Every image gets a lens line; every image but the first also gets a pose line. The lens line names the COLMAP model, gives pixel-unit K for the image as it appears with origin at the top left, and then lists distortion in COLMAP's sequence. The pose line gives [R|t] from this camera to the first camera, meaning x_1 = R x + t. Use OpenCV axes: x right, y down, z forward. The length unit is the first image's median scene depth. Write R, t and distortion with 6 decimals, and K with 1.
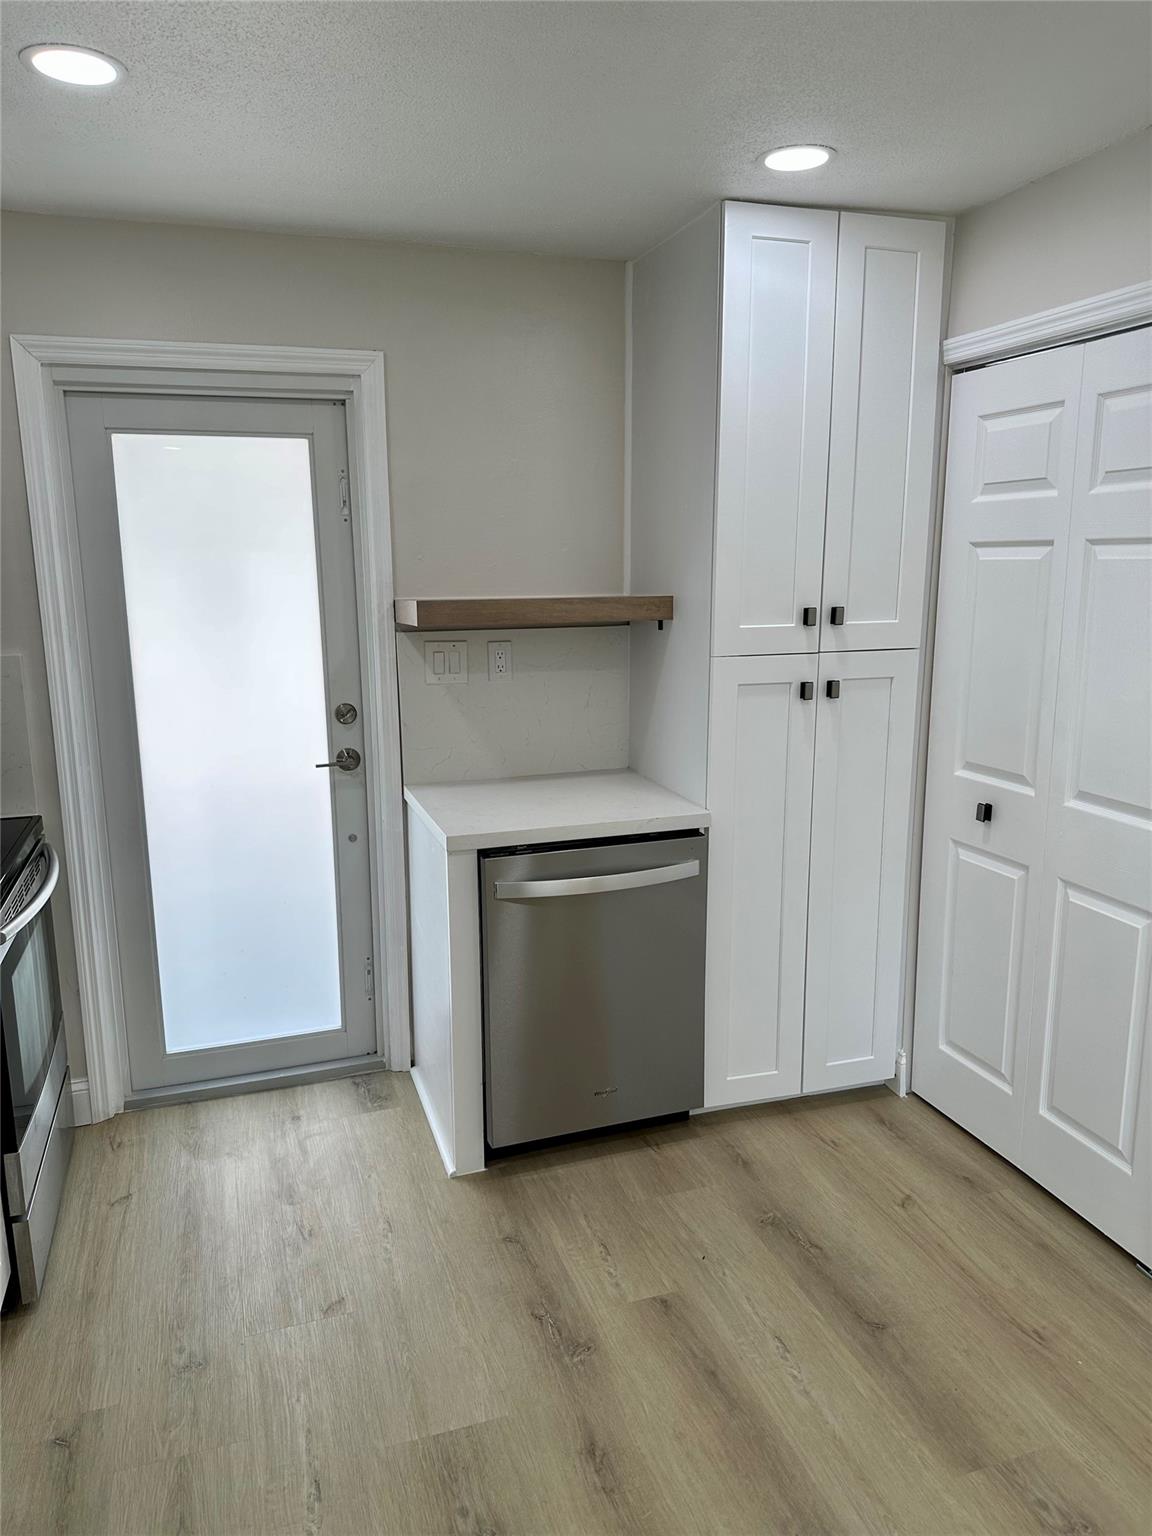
lens RADIAL K [[1100.7, 0, 570.4], [0, 1100.7, 764.0], [0, 0, 1]] dist [0.028567, -0.008970]
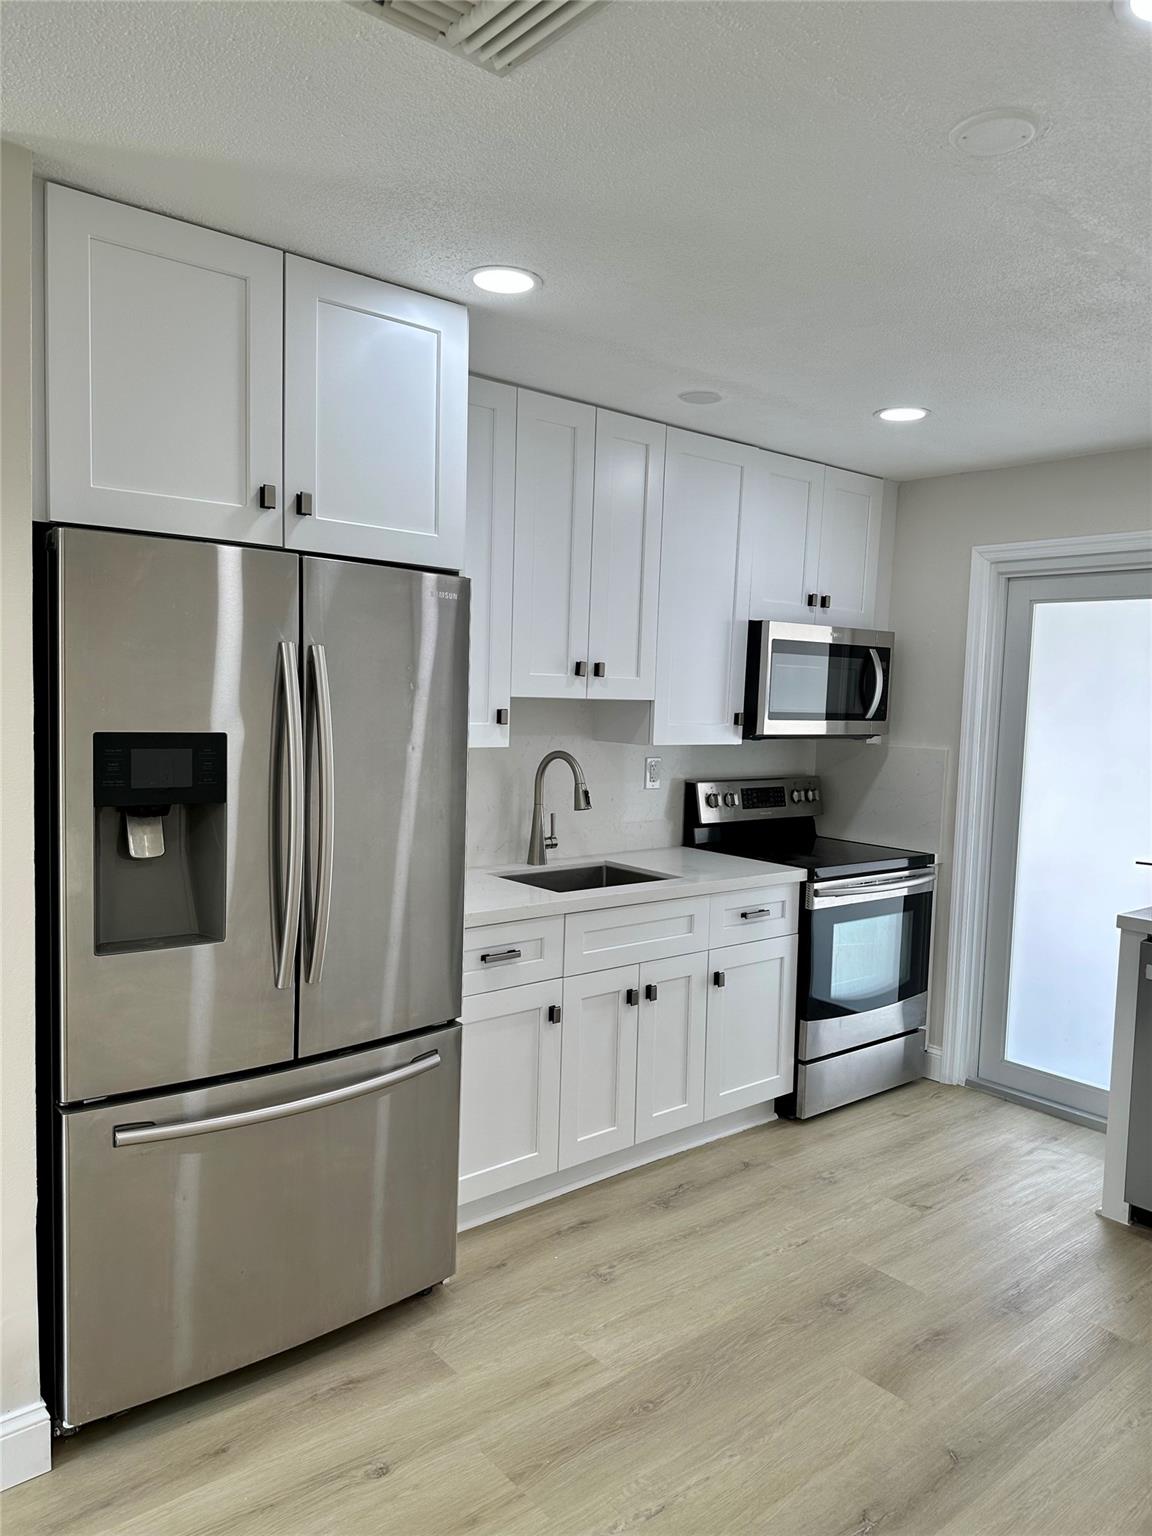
lens RADIAL K [[1100.7, 0, 584.1], [0, 1100.7, 769.8], [0, 0, 1]] dist [0.028567, -0.008970]
pose [[0.358622, 0.084013, -0.929695, 0.771265], [-0.207610, 0.978176, 0.008310, 0.020044], [0.910104, 0.190033, 0.368237, -0.009710]]
